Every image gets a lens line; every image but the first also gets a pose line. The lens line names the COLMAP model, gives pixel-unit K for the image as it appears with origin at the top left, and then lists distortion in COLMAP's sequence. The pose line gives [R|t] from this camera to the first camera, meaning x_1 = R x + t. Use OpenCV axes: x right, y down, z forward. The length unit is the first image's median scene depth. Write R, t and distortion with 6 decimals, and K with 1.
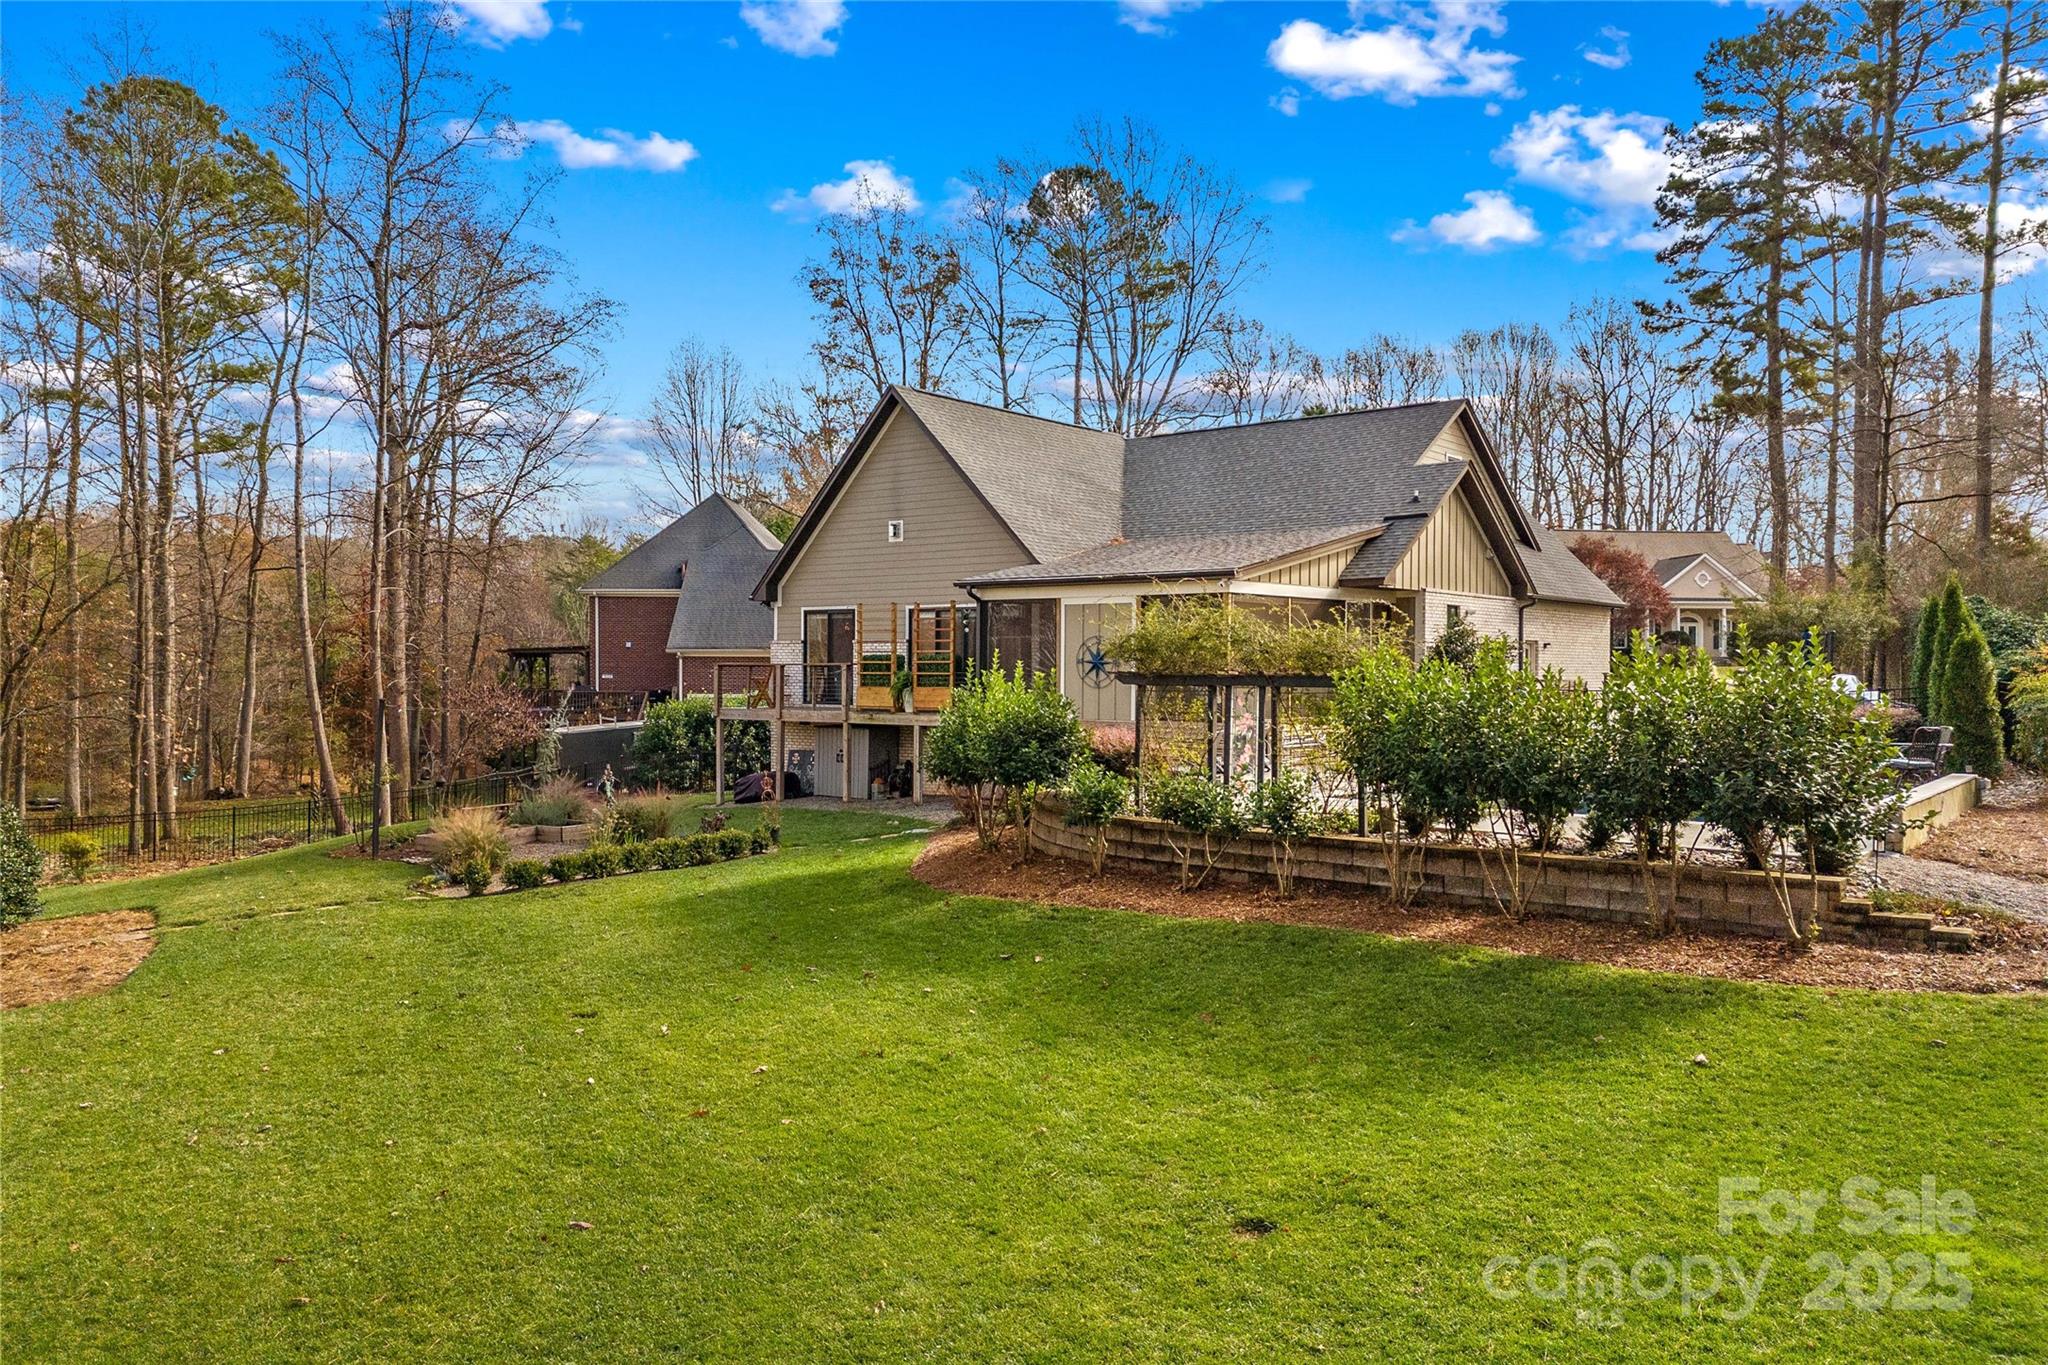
lens RADIAL K [[1559.7, 0, 1090.5], [0, 1559.7, 666.6], [0, 0, 1]] dist [0.025422, 0.000056]
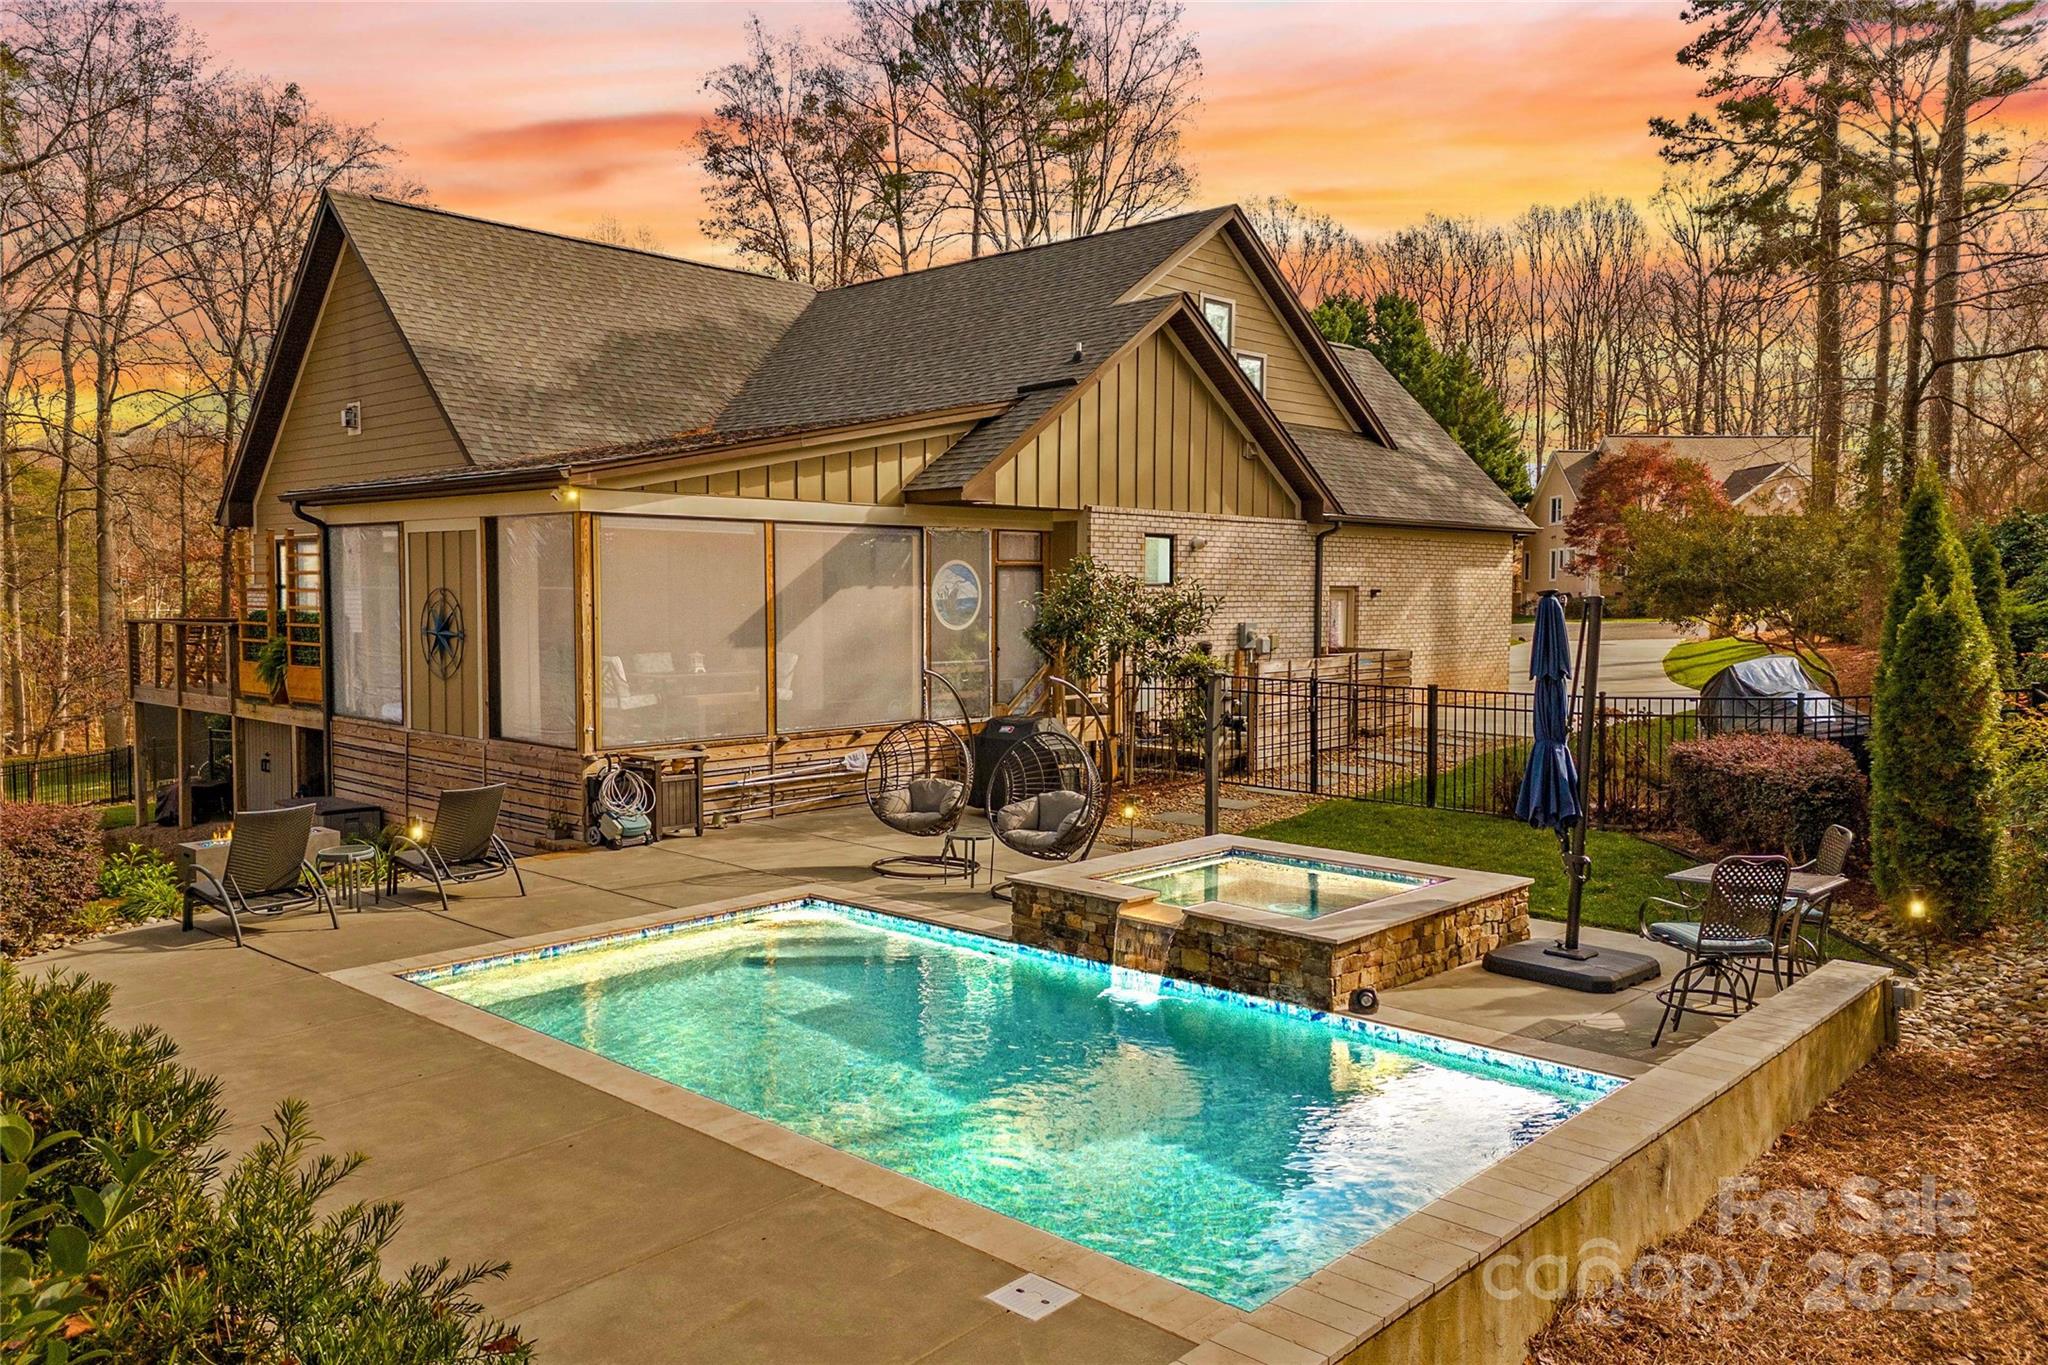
lens RADIAL K [[1486.9, 0, 1117.4], [0, 1486.9, 683.0], [0, 0, 1]] dist [0.071653, -0.096087]
pose [[0.995931, 0.006079, -0.089916, 0.254885], [-0.000077, 0.997780, 0.066597, -0.018096], [0.090122, -0.066319, 0.993720, 0.385436]]
